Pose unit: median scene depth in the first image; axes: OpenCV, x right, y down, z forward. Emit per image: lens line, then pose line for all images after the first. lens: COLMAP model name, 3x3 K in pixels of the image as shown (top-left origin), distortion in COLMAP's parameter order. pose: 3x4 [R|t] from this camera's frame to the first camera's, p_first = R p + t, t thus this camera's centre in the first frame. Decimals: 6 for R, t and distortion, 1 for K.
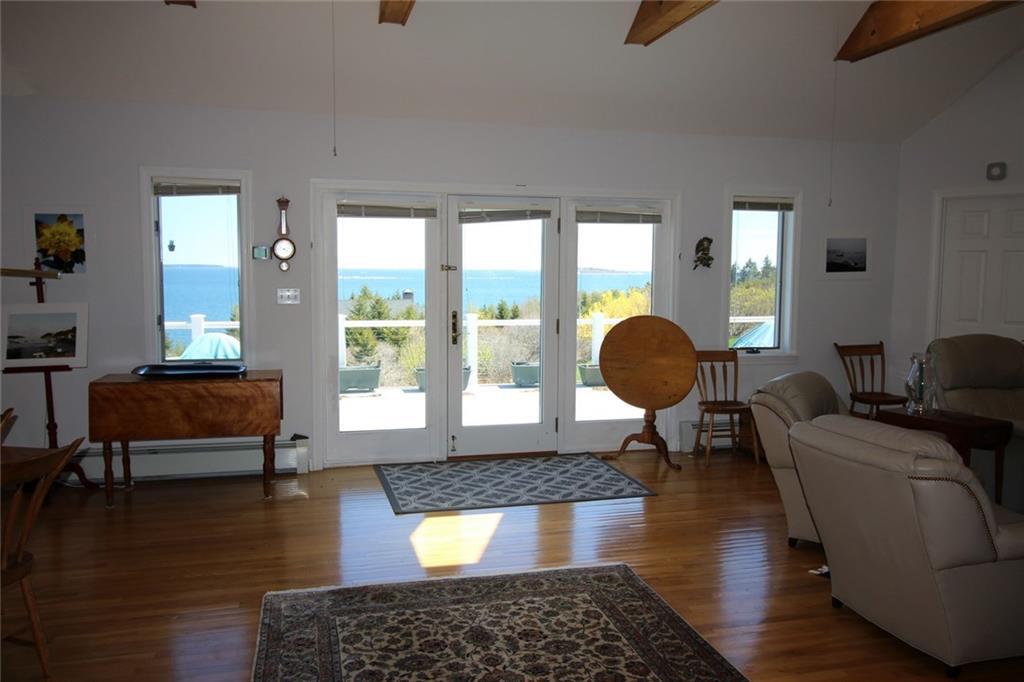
lens RADIAL K [[798.8, 0, 512.3], [0, 798.8, 337.2], [0, 0, 1]] dist [0.013964, -0.009406]
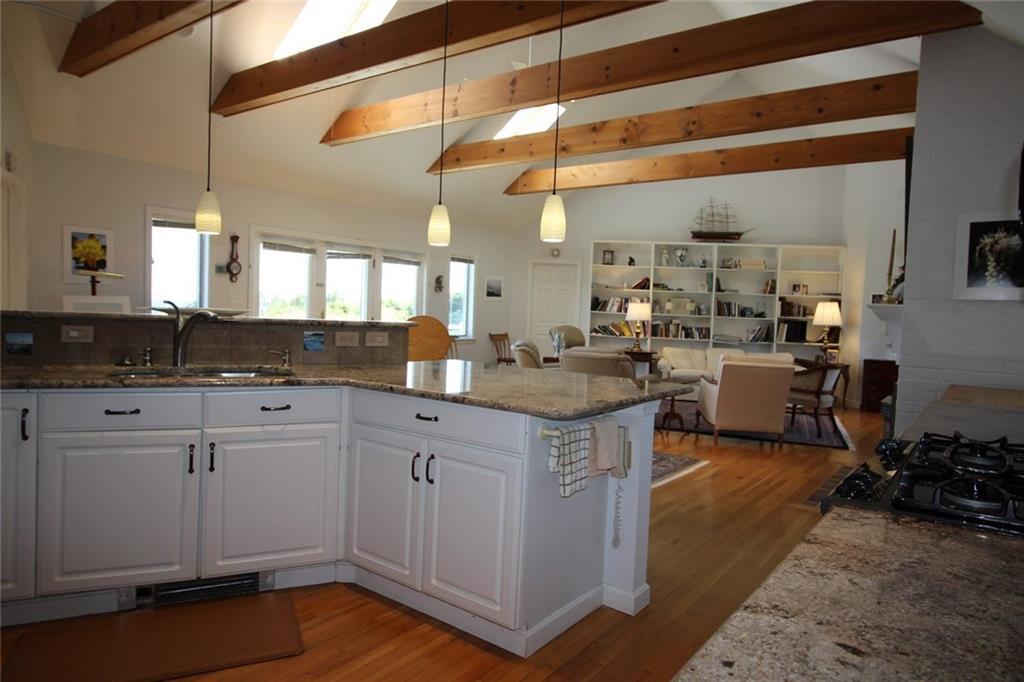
lens RADIAL K [[644.3, 0, 512.0], [0, 644.3, 341.0], [0, 0, 1]] dist [0.003652, -0.001382]
pose [[0.784625, -0.005996, 0.619942, -0.584399], [0.019988, 0.999678, -0.015628, 0.057656], [-0.619648, 0.024654, 0.784492, -0.291666]]
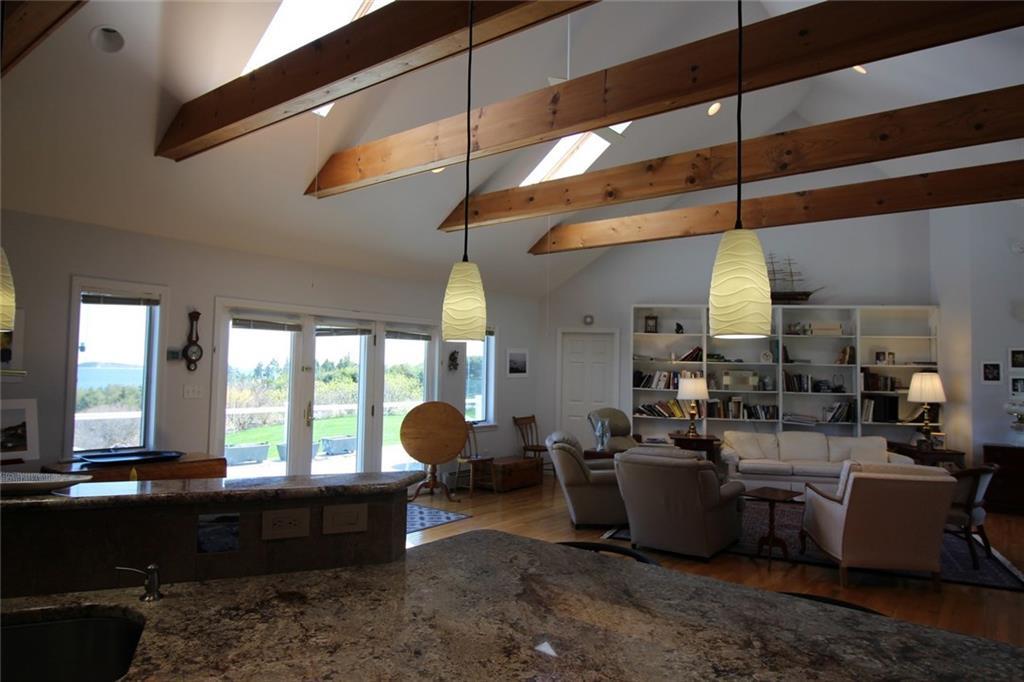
lens RADIAL K [[644.3, 0, 512.0], [0, 644.3, 341.0], [0, 0, 1]] dist [0.003652, -0.001382]
pose [[0.796238, 0.036506, 0.603880, -0.448899], [0.038691, 0.993062, -0.111049, 0.000324], [-0.603744, 0.111786, 0.789301, -0.065369]]
